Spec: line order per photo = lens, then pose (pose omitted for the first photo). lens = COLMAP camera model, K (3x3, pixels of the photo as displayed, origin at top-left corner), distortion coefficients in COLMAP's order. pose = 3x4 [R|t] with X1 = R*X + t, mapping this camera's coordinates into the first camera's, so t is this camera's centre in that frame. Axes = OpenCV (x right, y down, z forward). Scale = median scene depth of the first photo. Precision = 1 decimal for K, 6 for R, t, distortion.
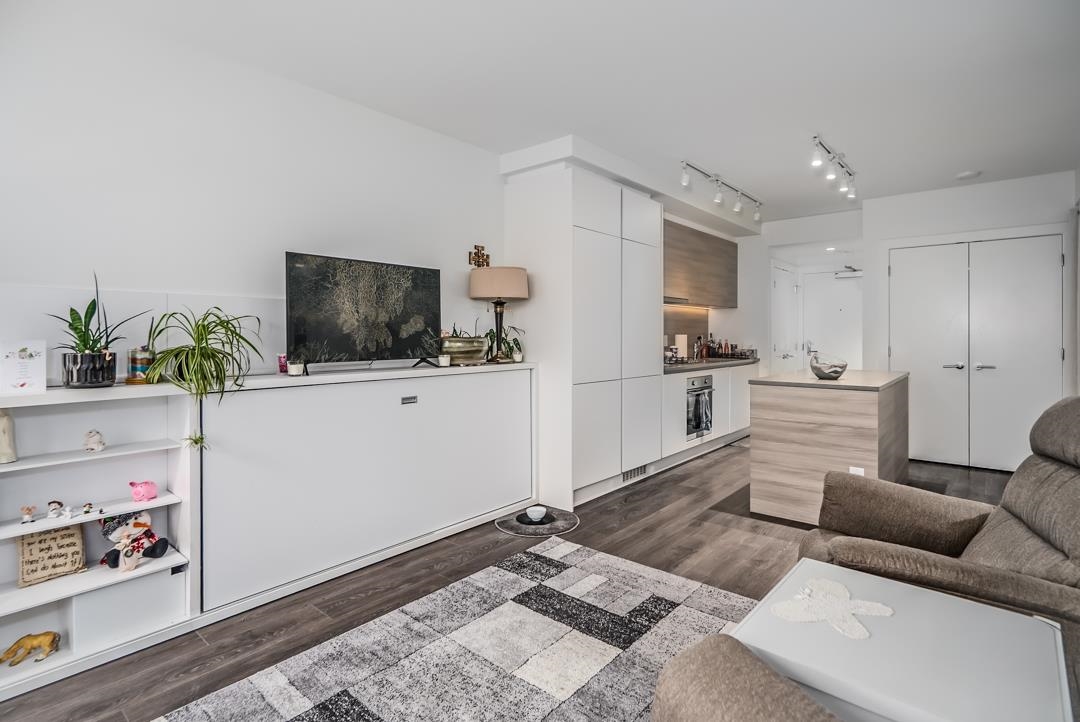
lens RADIAL K [[529.7, 0, 549.4], [0, 529.7, 334.9], [0, 0, 1]] dist [-0.002352, 0.001068]
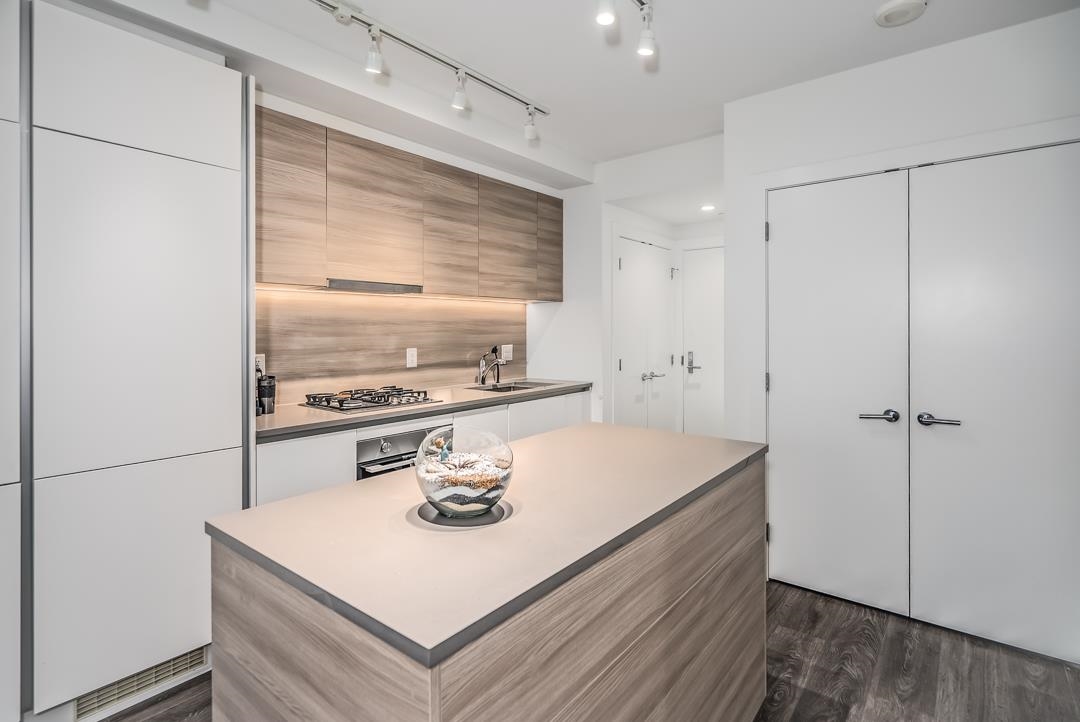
lens RADIAL K [[530.1, 0, 540.2], [0, 530.1, 331.9], [0, 0, 1]] dist [-0.001972, -0.000011]
pose [[0.999773, -0.004217, 0.020886, 0.622725], [0.004139, 0.999984, 0.003761, -0.033904], [-0.020902, -0.003673, 0.999775, 0.728156]]
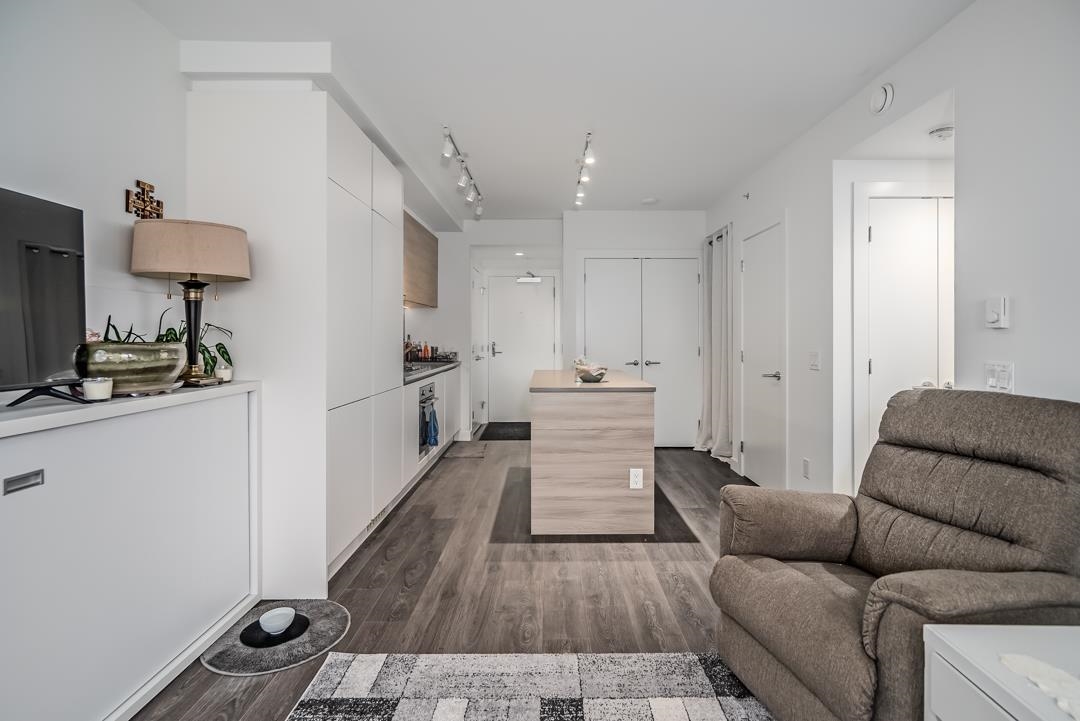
lens RADIAL K [[529.7, 0, 549.4], [0, 529.7, 334.4], [0, 0, 1]] dist [-0.002352, 0.001068]
pose [[0.764486, 0.001741, 0.644638, -0.190360], [-0.000820, 0.999998, -0.001729, -0.003670], [-0.644640, 0.000793, 0.764486, 0.320655]]
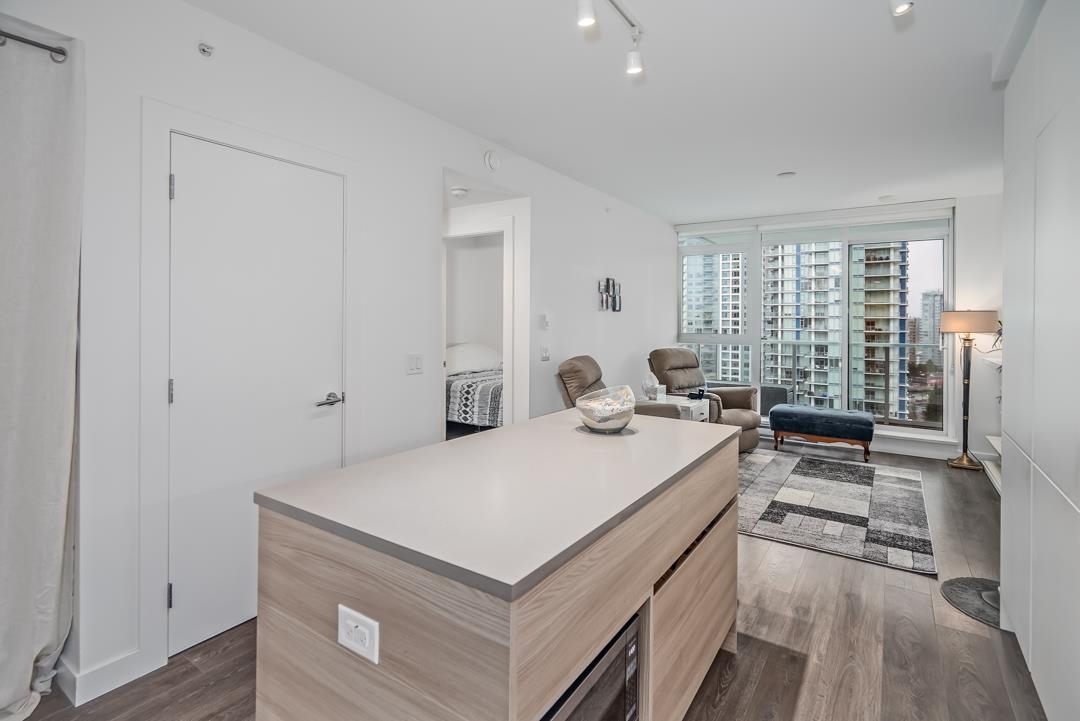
lens RADIAL K [[532.2, 0, 539.1], [0, 532.2, 313.7], [0, 0, 1]] dist [-0.000808, 0.000692]
pose [[-0.993942, -0.008758, -0.109559, 0.725944], [-0.008361, 0.999957, -0.004082, -0.043761], [0.109590, -0.003141, -0.993972, 1.705015]]
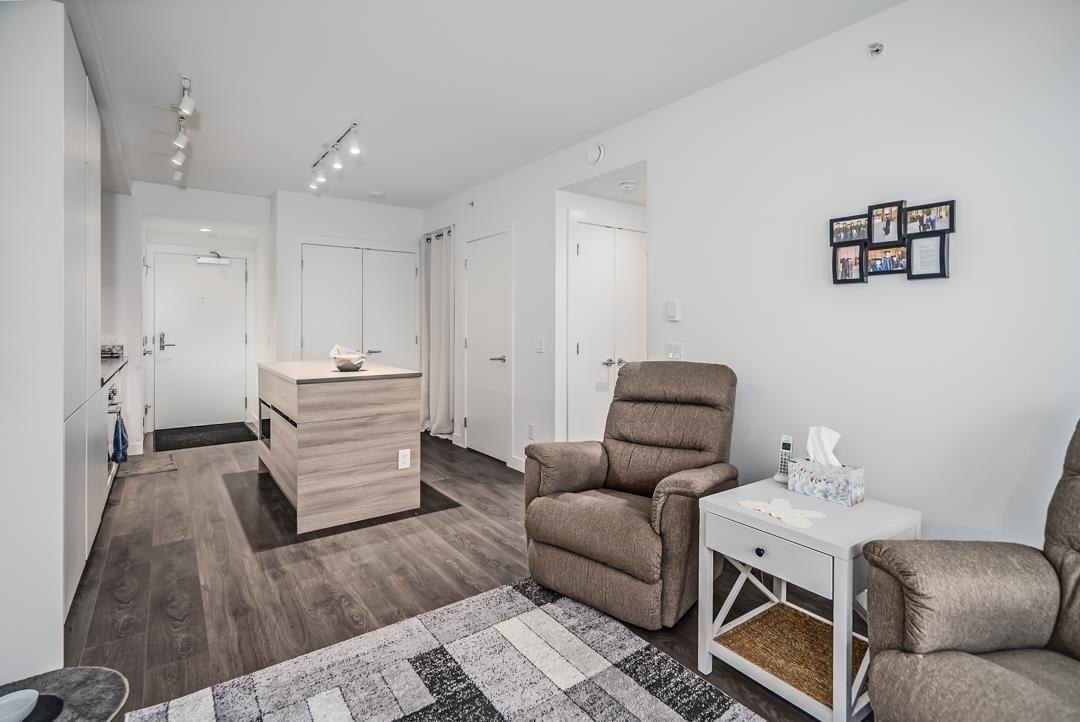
lens RADIAL K [[521.1, 0, 543.7], [0, 521.1, 324.4], [0, 0, 1]] dist [-0.003202, 0.000412]
pose [[0.240632, 0.002129, 0.970614, -0.367321], [-0.002763, 0.999995, -0.001509, -0.003924], [-0.970613, -0.002319, 0.240636, 0.451459]]
